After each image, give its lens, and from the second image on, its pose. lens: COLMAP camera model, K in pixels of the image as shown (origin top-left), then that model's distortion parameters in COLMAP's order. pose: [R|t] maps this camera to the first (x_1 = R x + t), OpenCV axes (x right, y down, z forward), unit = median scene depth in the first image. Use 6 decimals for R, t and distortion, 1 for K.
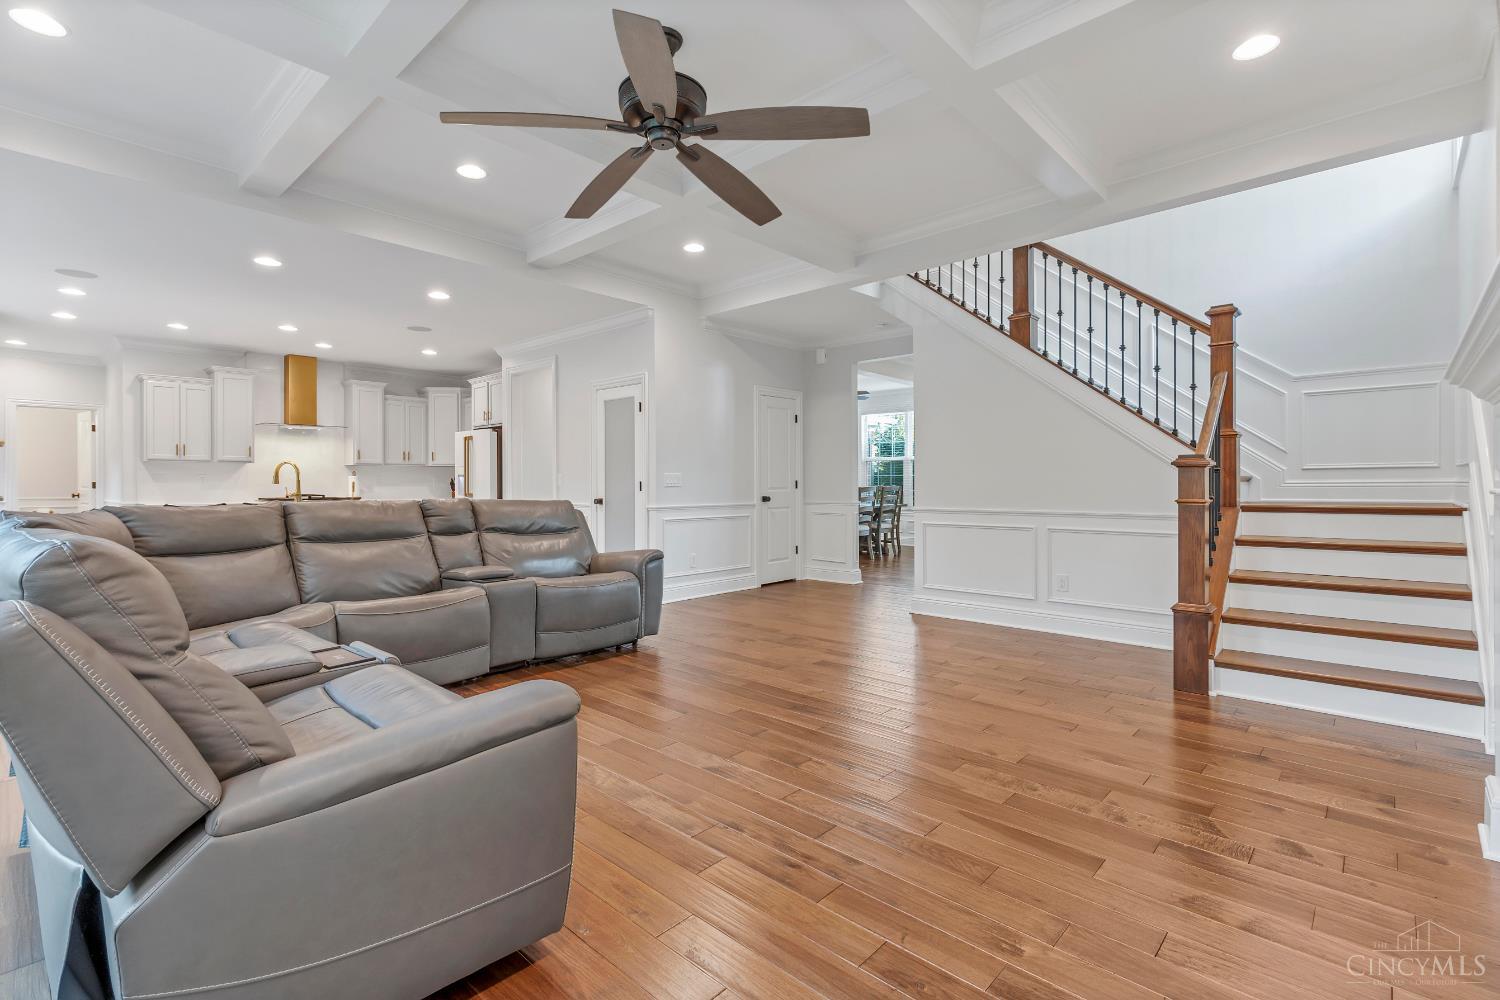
lens RADIAL K [[684.6, 0, 740.5], [0, 684.6, 476.3], [0, 0, 1]] dist [0.000954, 0.000161]
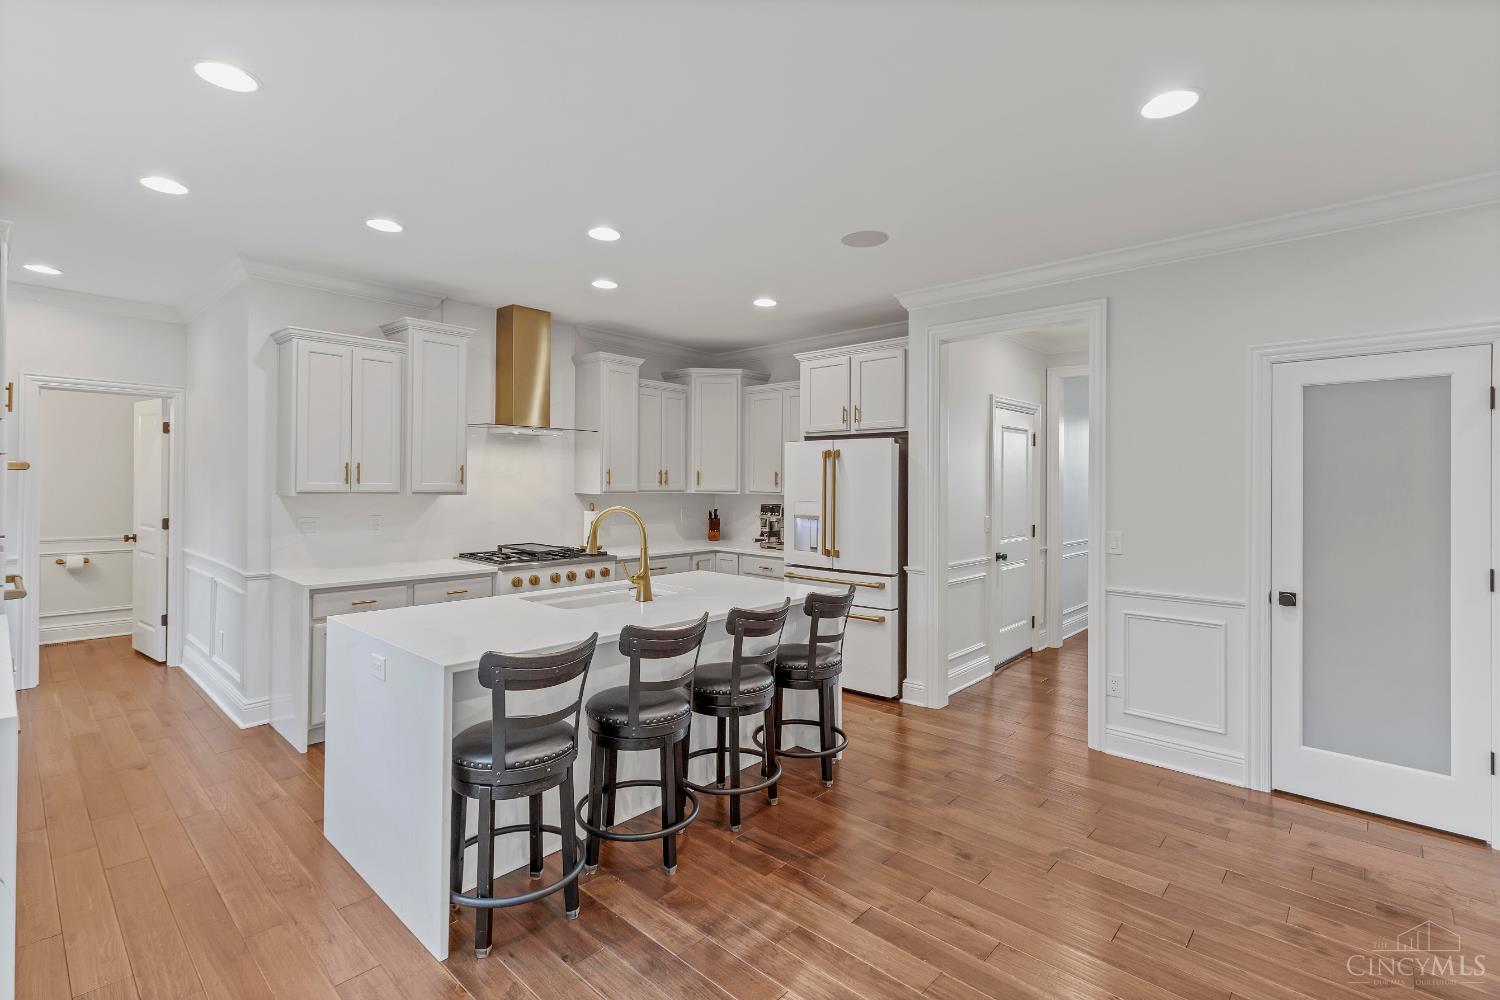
lens RADIAL K [[684.6, 0, 733.8], [0, 684.6, 475.0], [0, 0, 1]] dist [0.000954, 0.000161]
pose [[0.999936, 0.011058, 0.002515, -0.470181], [-0.011058, 0.999939, 0.000060, -0.036224], [-0.002514, -0.000088, 0.999997, 0.420586]]
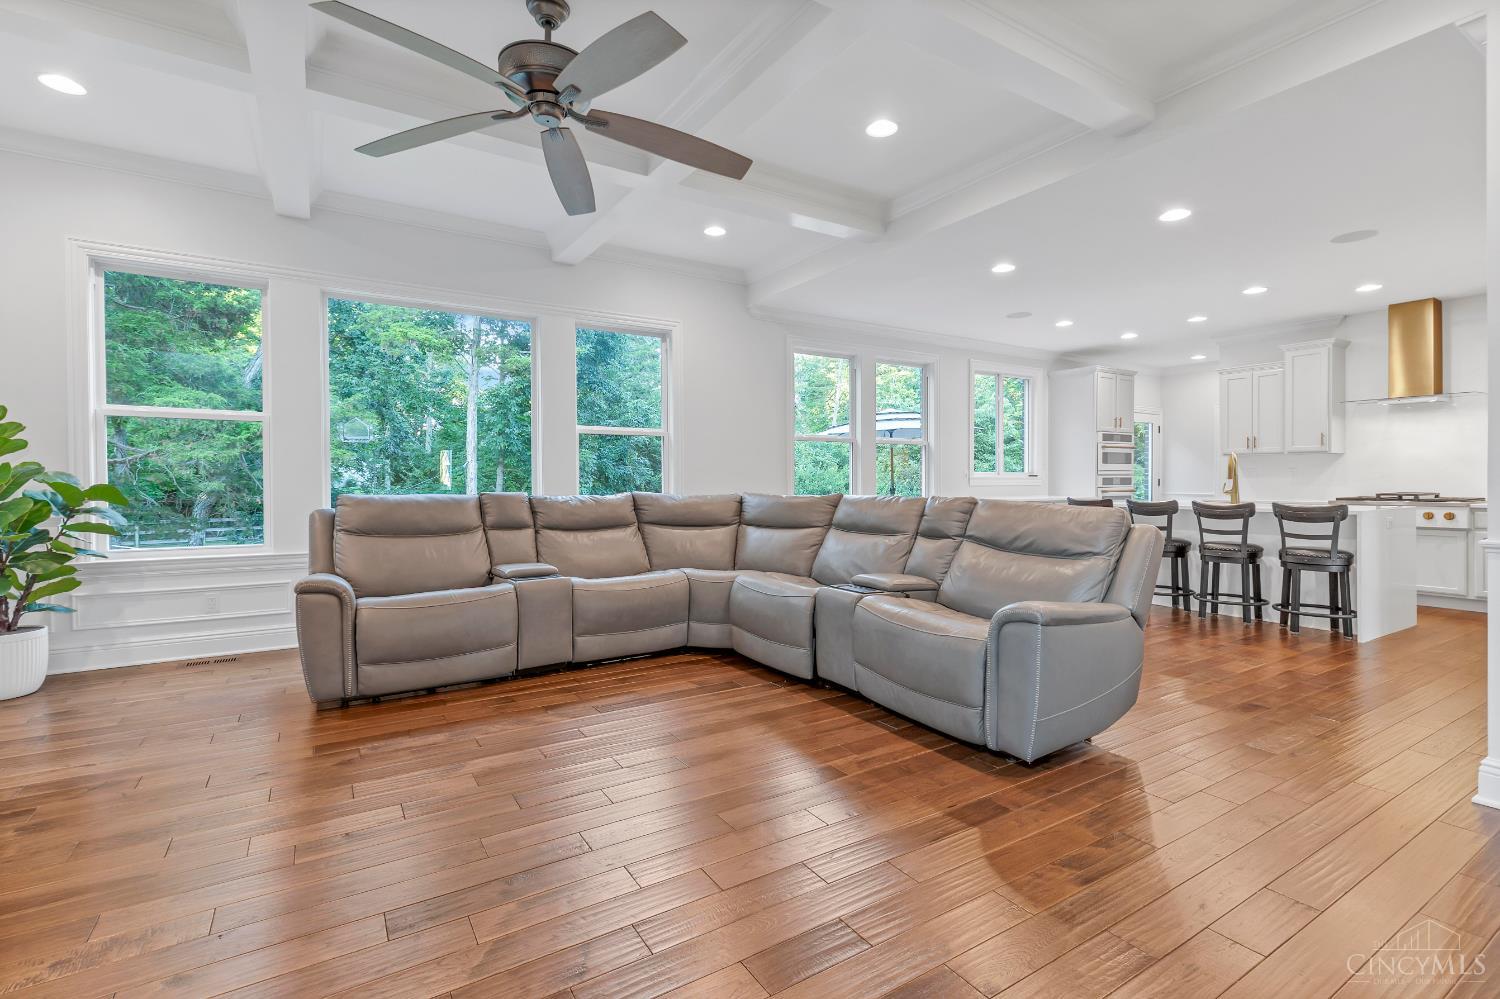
lens RADIAL K [[684.6, 0, 747.9], [0, 684.6, 492.6], [0, 0, 1]] dist [0.000954, 0.000161]
pose [[-0.260070, 0.021931, -0.965341, 0.249827], [0.012378, 0.999736, 0.019377, 0.003330], [0.965511, -0.006910, -0.260272, 0.516424]]
